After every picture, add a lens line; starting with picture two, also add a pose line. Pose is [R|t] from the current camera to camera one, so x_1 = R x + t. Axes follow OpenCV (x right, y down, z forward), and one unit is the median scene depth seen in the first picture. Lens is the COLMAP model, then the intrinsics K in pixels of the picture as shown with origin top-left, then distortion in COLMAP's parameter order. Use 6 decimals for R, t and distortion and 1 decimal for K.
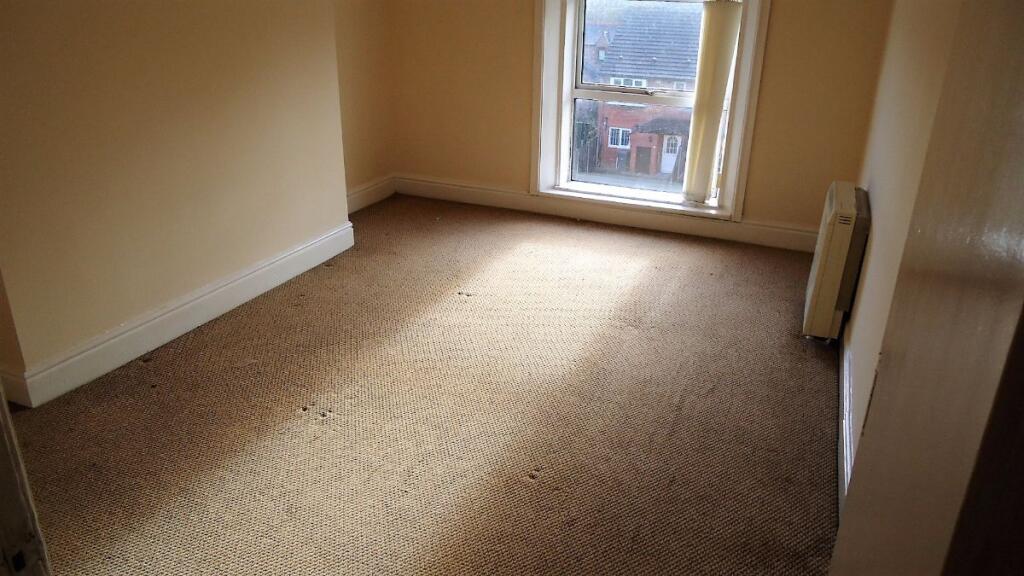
lens RADIAL K [[734.9, 0, 516.2], [0, 734.9, 288.9], [0, 0, 1]] dist [-0.013956, -0.014412]
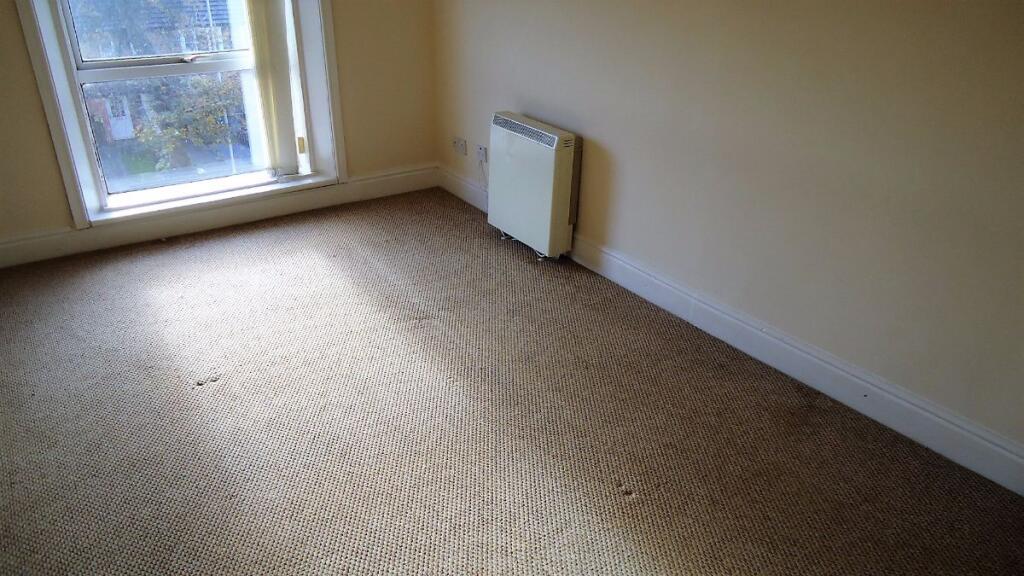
lens RADIAL K [[734.9, 0, 511.4], [0, 734.9, 286.1], [0, 0, 1]] dist [-0.013956, -0.014412]
pose [[0.545249, -0.377256, 0.748586, -0.318505], [0.318551, 0.919266, 0.231248, -0.115189], [-0.775390, 0.112375, 0.621404, 0.266419]]
